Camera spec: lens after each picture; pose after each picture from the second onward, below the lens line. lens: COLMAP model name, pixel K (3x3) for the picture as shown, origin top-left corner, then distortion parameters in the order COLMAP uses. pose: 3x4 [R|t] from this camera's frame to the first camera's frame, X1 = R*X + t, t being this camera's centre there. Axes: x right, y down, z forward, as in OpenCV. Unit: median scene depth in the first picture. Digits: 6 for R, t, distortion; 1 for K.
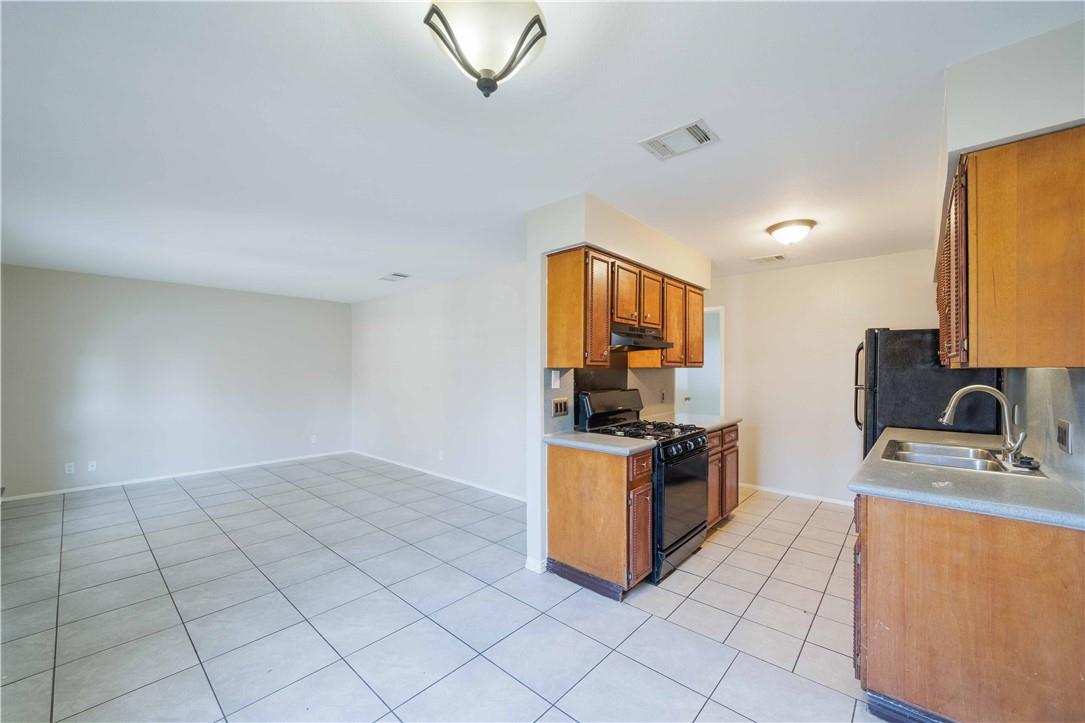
lens RADIAL K [[423.3, 0, 536.6], [0, 423.3, 364.3], [0, 0, 1]] dist [-0.000220, -0.000281]
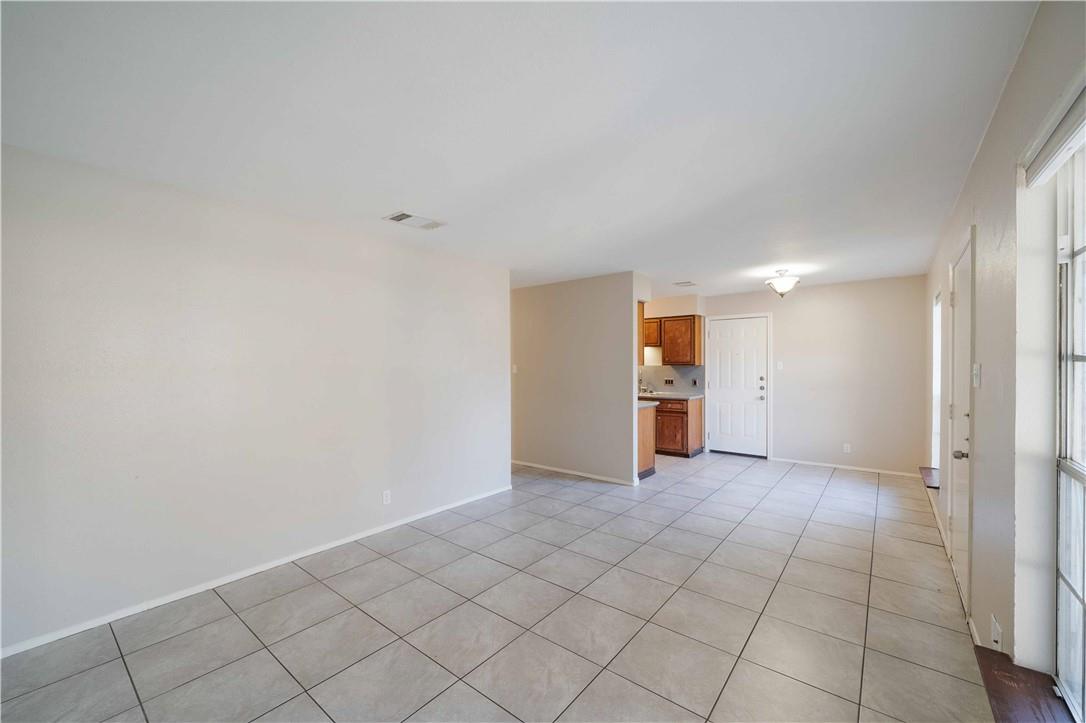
lens RADIAL K [[430.9, 0, 543.0], [0, 430.9, 361.5], [0, 0, 1]] dist [0.000115, 0.000052]
pose [[-0.065901, 0.010677, 0.997769, -1.440837], [-0.008661, 0.999899, -0.011272, 0.014255], [-0.997789, -0.009384, -0.065802, 1.259289]]
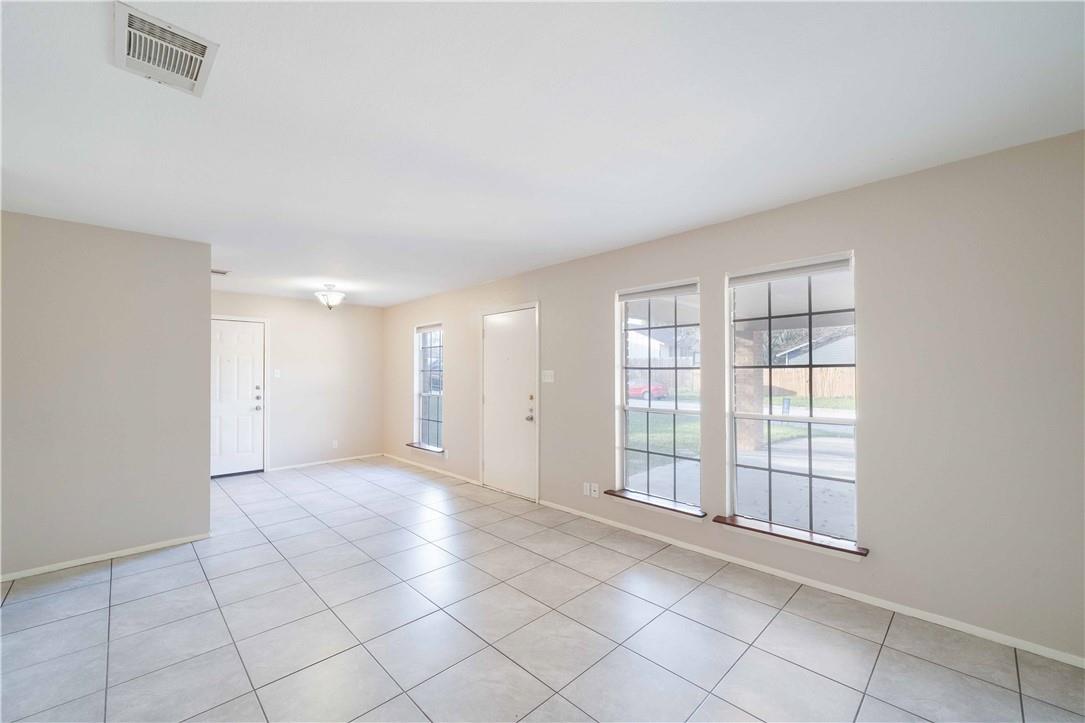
lens RADIAL K [[432.3, 0, 536.6], [0, 432.3, 371.3], [0, 0, 1]] dist [-0.000537, -0.000095]
pose [[-0.998253, 0.005339, 0.058835, -0.883844], [0.004484, 0.999883, -0.014648, 0.023860], [-0.058906, -0.014358, -0.998160, 1.873648]]
